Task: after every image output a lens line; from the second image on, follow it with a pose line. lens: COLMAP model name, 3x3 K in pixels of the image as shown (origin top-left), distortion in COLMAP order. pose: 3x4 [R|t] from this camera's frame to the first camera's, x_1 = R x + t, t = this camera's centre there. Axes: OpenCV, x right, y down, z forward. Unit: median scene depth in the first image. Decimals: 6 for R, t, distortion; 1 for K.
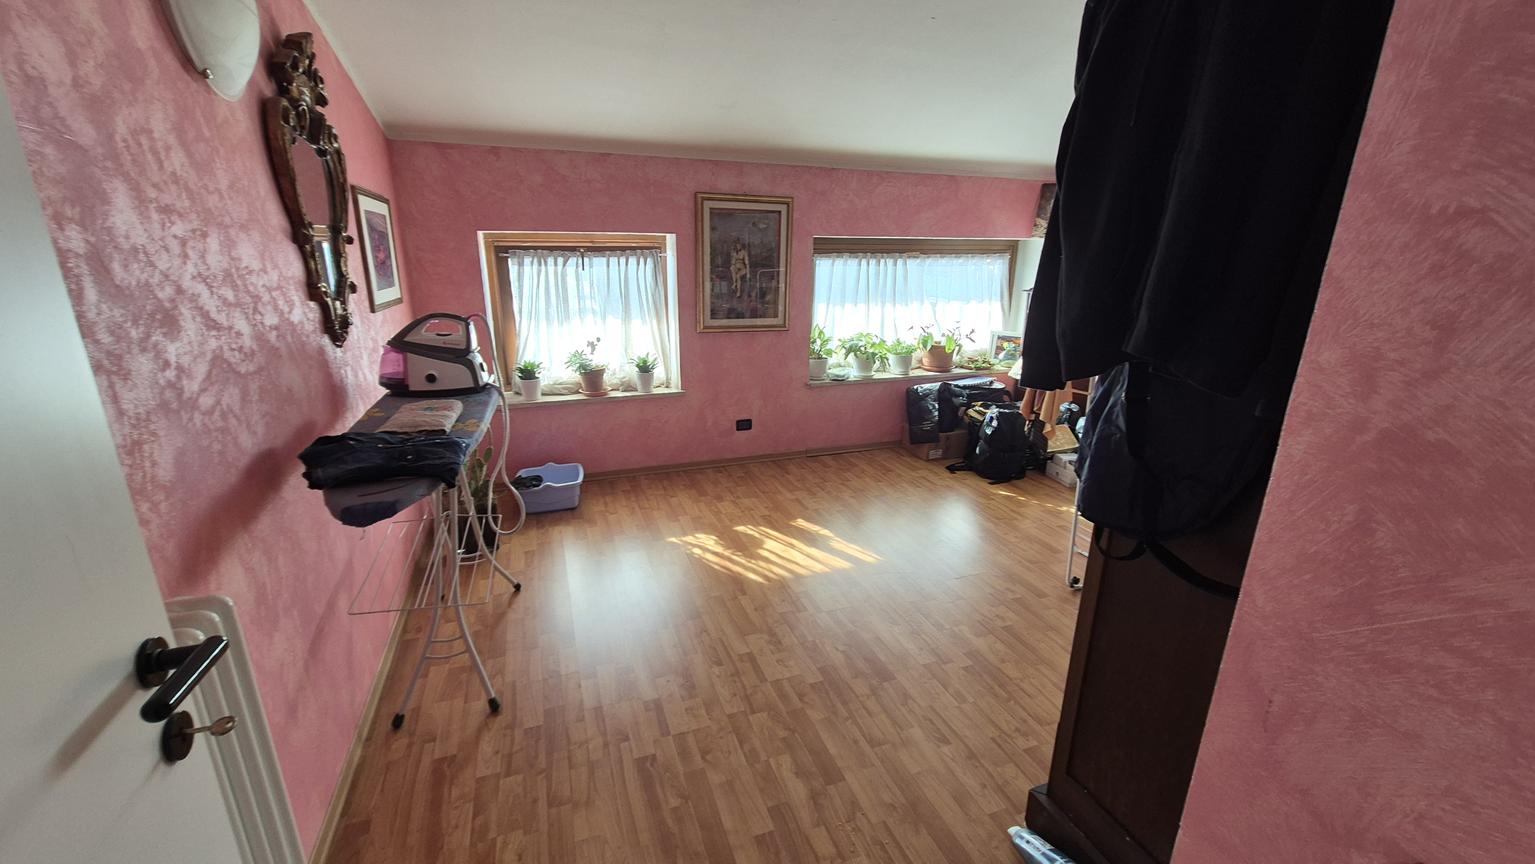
lens RADIAL K [[628.9, 0, 765.4], [0, 628.9, 434.9], [0, 0, 1]] dist [0.004860, -0.000234]
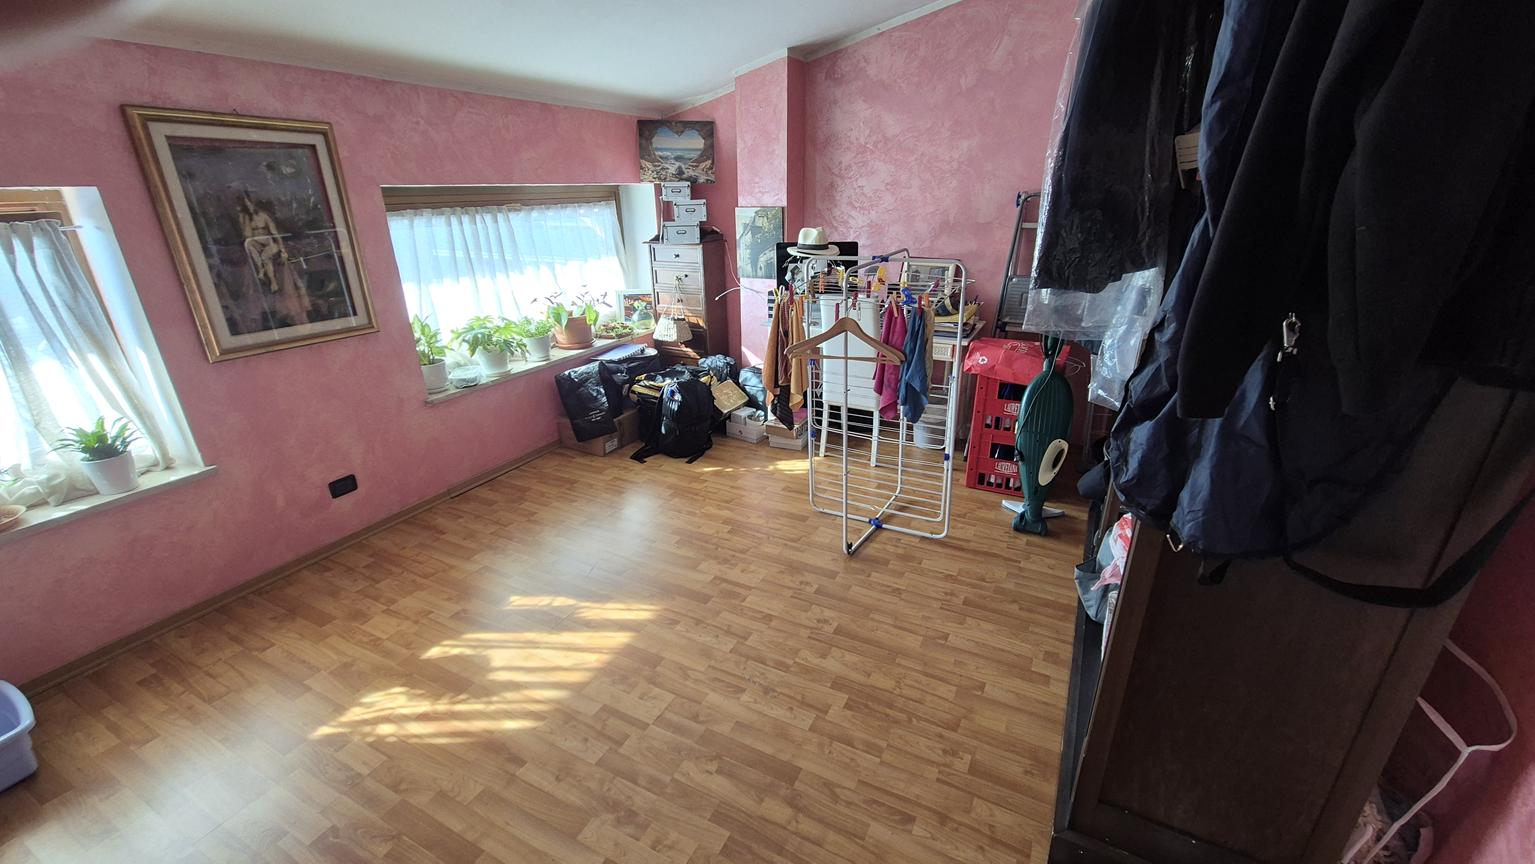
lens RADIAL K [[628.9, 0, 774.7], [0, 628.9, 435.2], [0, 0, 1]] dist [0.004860, -0.000234]
pose [[0.733511, -0.269179, 0.624103, -0.103284], [0.217037, 0.962923, 0.160229, -0.077076], [-0.644093, 0.017924, 0.764737, 0.223543]]
